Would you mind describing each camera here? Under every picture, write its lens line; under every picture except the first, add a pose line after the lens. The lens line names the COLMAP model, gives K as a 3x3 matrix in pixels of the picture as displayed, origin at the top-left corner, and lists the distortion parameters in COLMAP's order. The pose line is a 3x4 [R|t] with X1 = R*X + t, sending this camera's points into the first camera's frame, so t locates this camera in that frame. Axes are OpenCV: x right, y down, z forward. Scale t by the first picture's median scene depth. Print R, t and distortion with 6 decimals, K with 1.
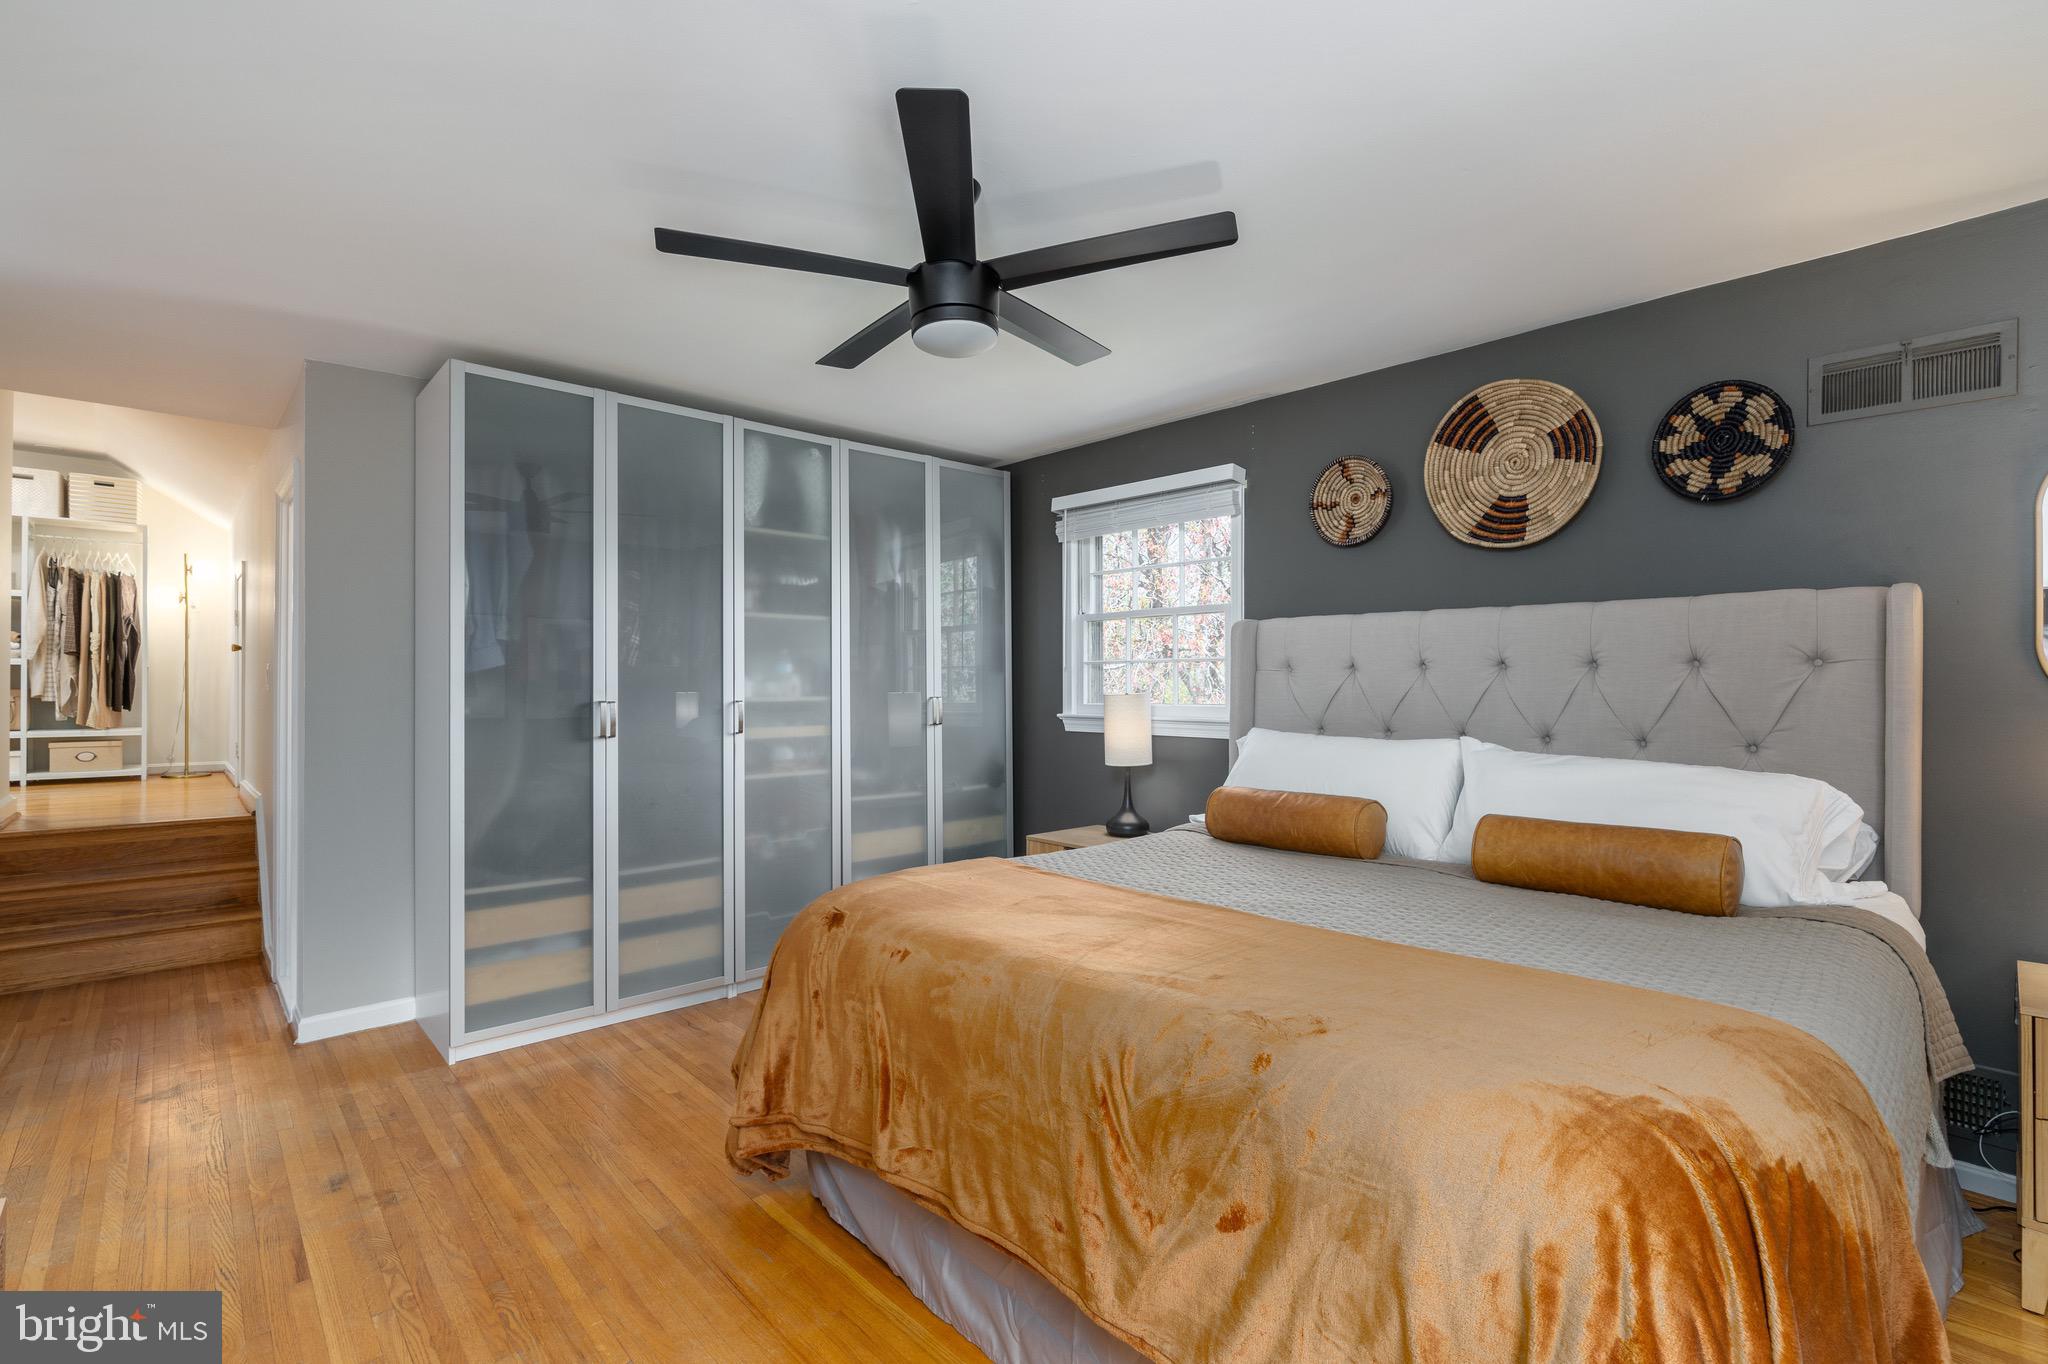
lens RADIAL K [[936.8, 0, 1009.6], [0, 936.8, 682.5], [0, 0, 1]] dist [-0.000103, 0.000187]
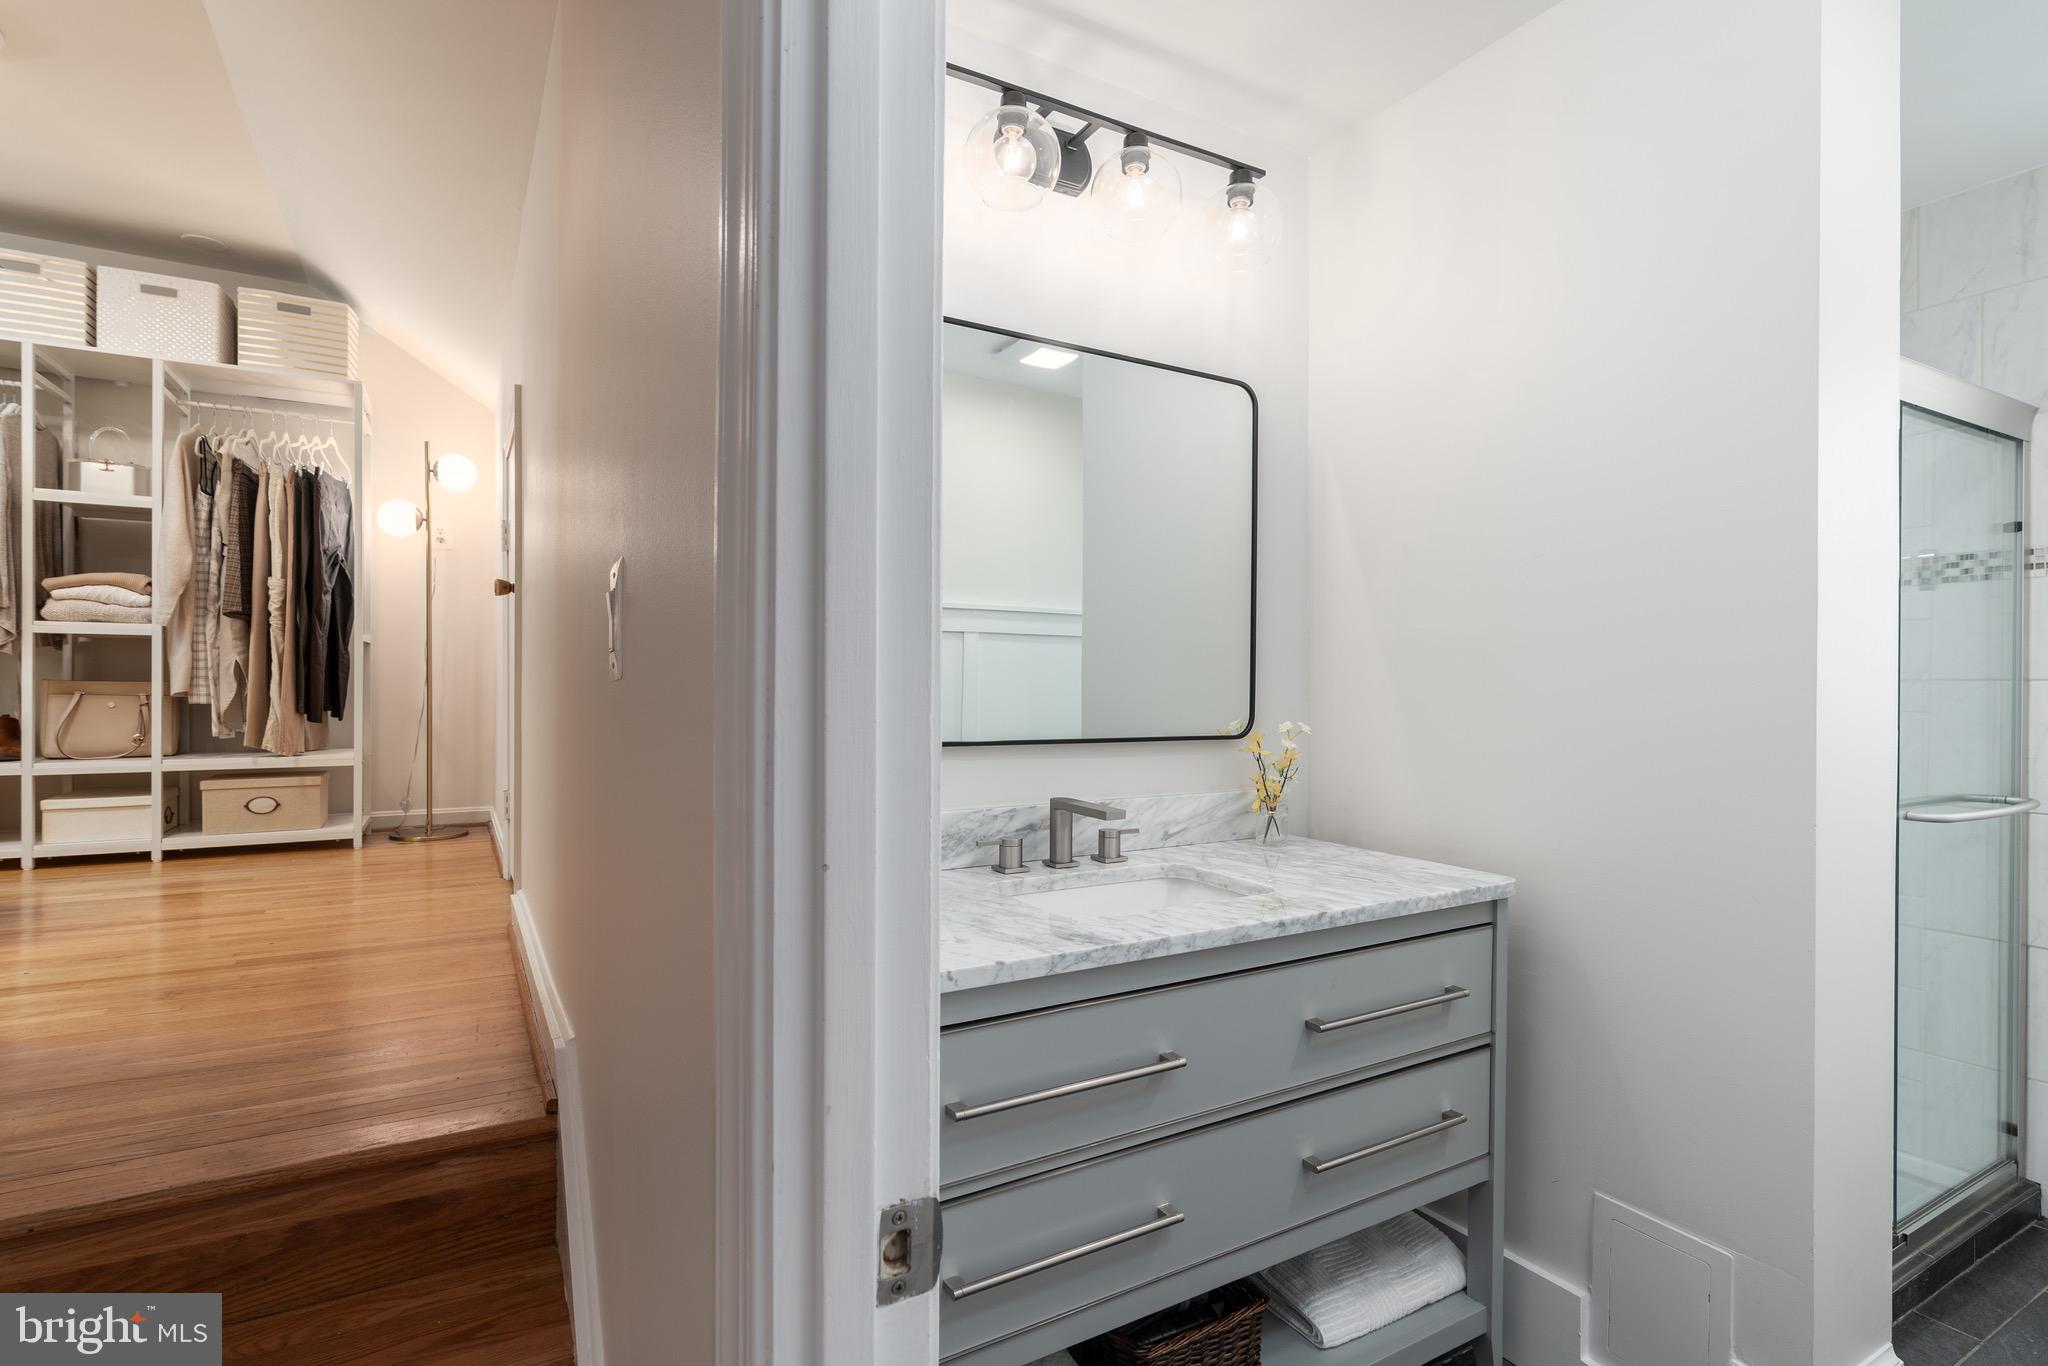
lens RADIAL K [[936.8, 0, 1040.6], [0, 936.8, 678.3], [0, 0, 1]] dist [-0.000103, 0.000187]
pose [[0.984457, -0.006394, -0.175508, -0.445935], [0.004831, 0.999945, -0.009330, 0.012648], [0.175558, 0.008337, 0.984434, 0.545082]]
